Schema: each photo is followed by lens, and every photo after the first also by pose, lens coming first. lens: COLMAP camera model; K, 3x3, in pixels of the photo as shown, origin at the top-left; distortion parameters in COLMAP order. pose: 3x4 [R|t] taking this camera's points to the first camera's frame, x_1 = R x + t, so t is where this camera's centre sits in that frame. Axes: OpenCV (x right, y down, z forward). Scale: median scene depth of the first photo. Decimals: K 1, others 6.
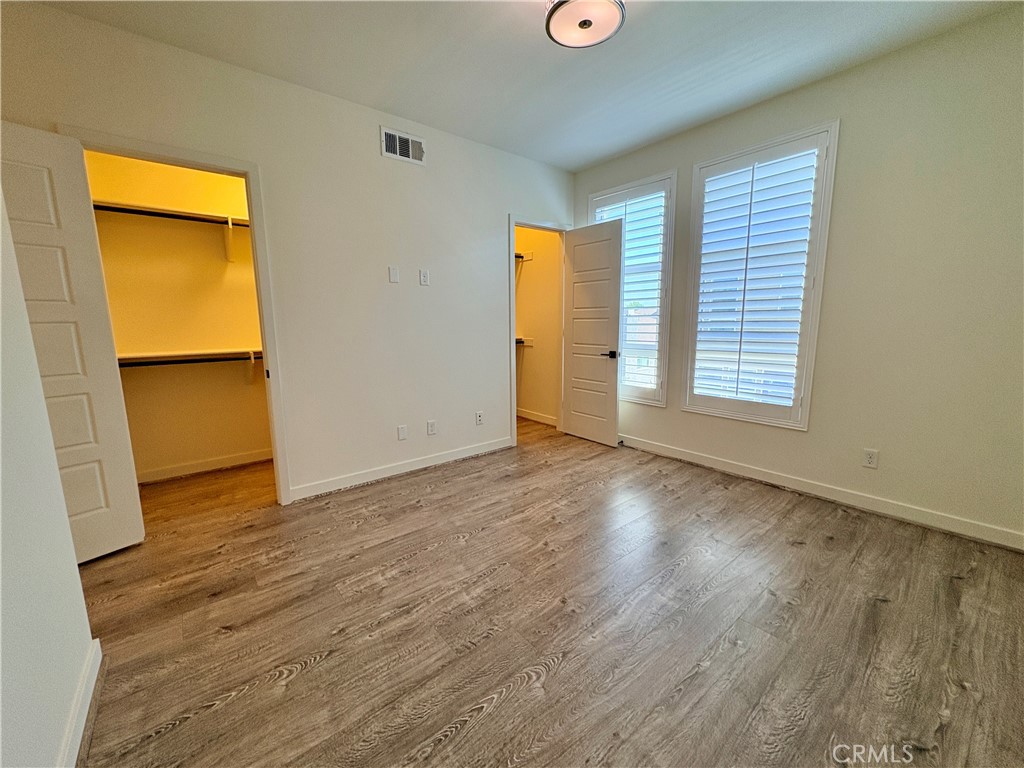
lens RADIAL K [[408.3, 0, 510.4], [0, 408.3, 377.1], [0, 0, 1]] dist [0.002529, 0.000116]
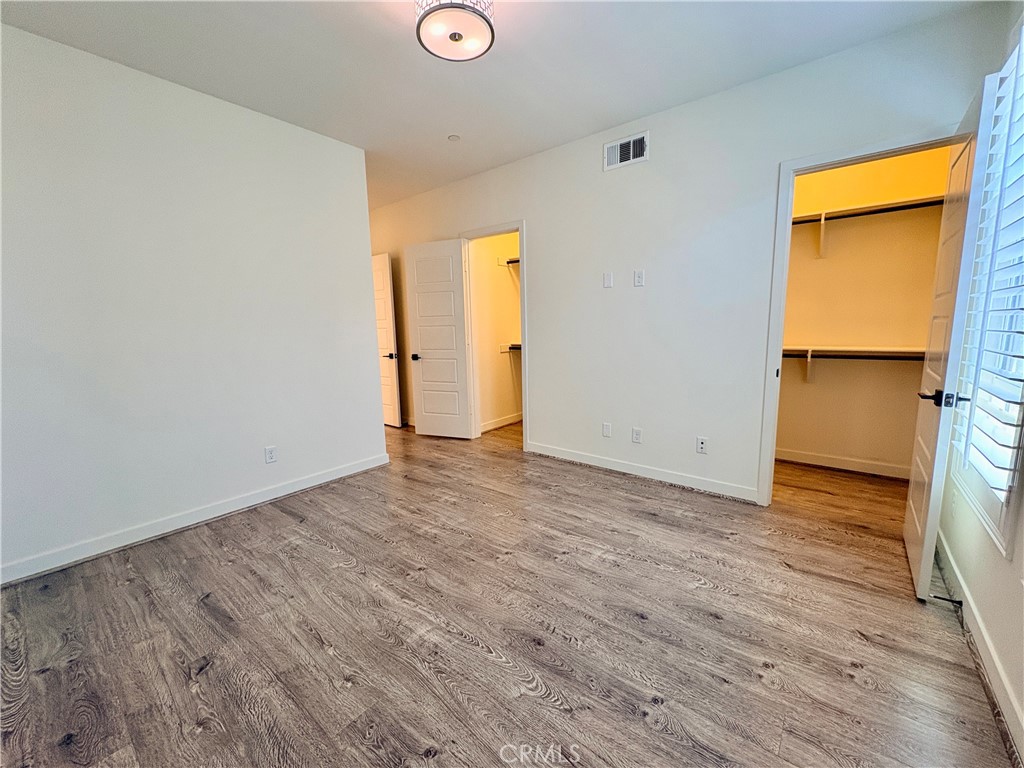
lens RADIAL K [[408.3, 0, 527.7], [0, 408.3, 388.7], [0, 0, 1]] dist [0.002529, 0.000116]
pose [[0.220224, 0.155404, -0.962991, 0.698183], [-0.117778, 0.984241, 0.131899, -0.087914], [0.968313, 0.084371, 0.235057, 0.542925]]
